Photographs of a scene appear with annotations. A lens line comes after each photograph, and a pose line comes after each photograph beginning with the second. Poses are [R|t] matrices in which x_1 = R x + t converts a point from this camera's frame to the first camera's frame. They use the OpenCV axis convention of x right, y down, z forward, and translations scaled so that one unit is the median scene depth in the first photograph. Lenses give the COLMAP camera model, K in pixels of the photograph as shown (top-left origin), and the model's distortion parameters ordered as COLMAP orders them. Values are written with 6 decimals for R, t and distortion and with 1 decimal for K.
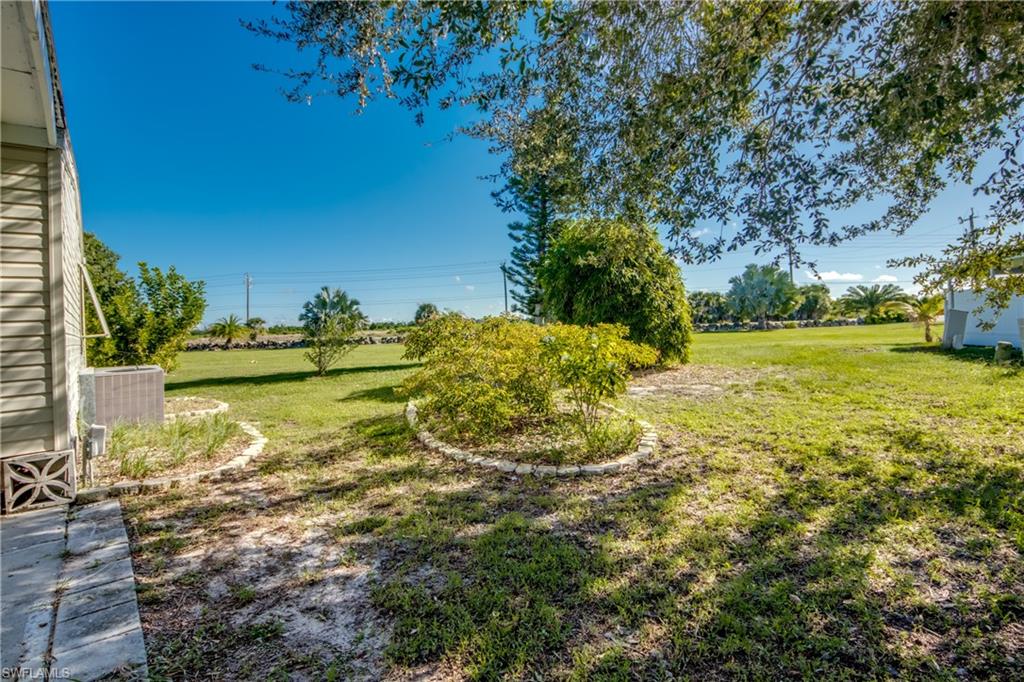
lens RADIAL K [[480.4, 0, 519.9], [0, 480.4, 317.3], [0, 0, 1]] dist [0.050087, -0.037269]
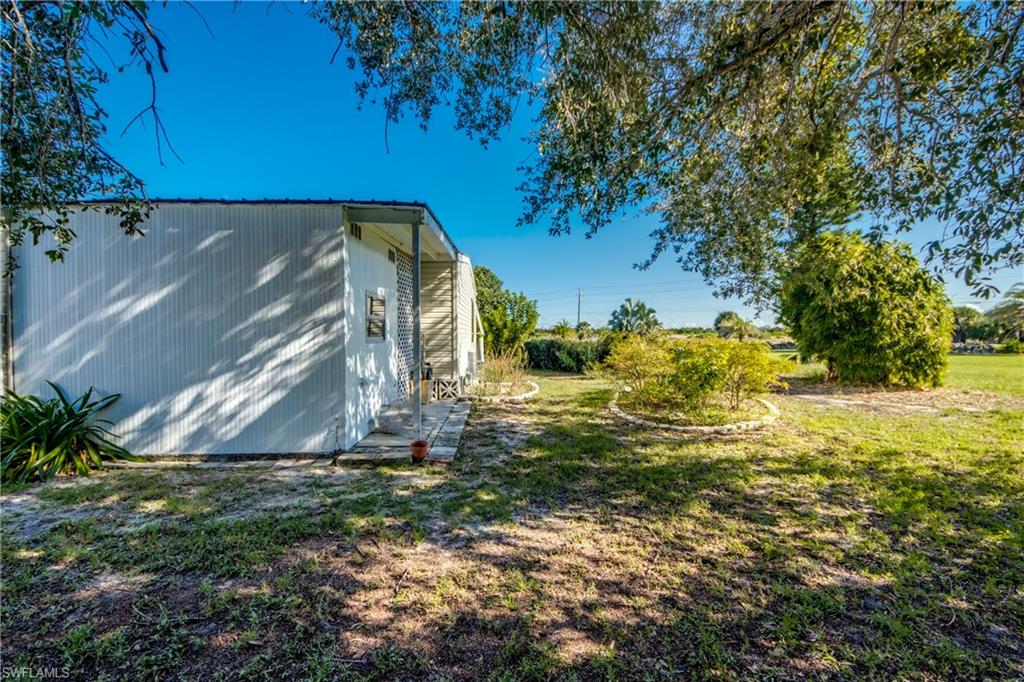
lens RADIAL K [[487.4, 0, 510.8], [0, 487.4, 334.8], [0, 0, 1]] dist [0.036977, -0.000032]
pose [[0.758745, 0.042799, -0.649980, 0.853008], [-0.021852, 0.998950, 0.040269, -0.063380], [0.651021, -0.016351, 0.758884, -0.687475]]
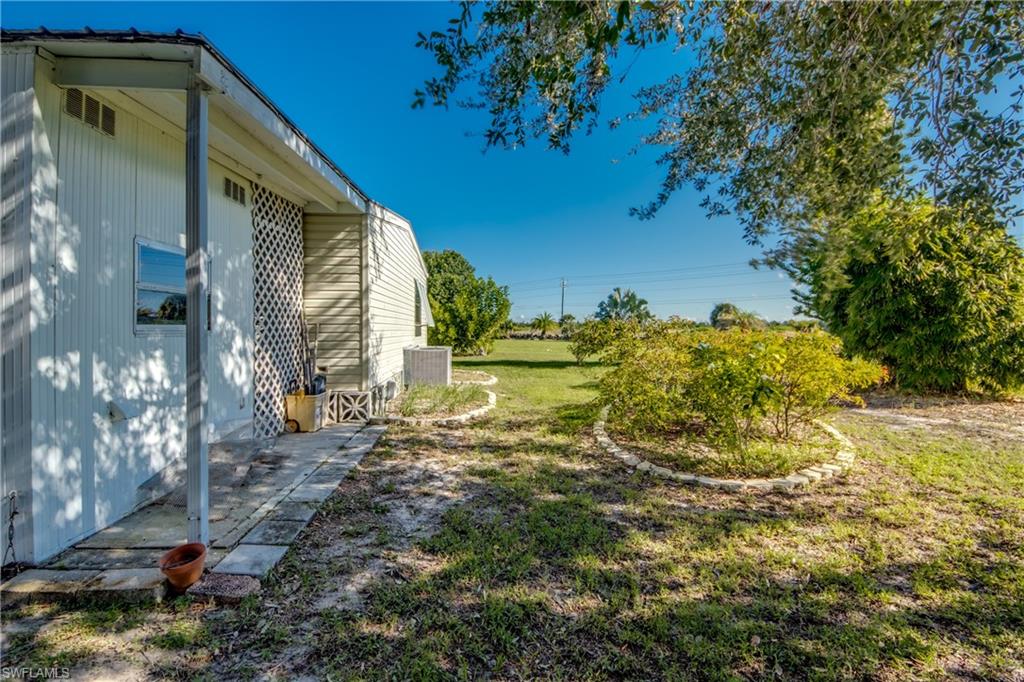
lens RADIAL K [[480.4, 0, 519.9], [0, 480.4, 317.3], [0, 0, 1]] dist [0.050087, -0.037269]
pose [[0.784640, 0.026678, -0.619378, 0.476324], [-0.024635, 0.999626, 0.011848, -0.016834], [0.619462, 0.005962, 0.785004, 0.003685]]
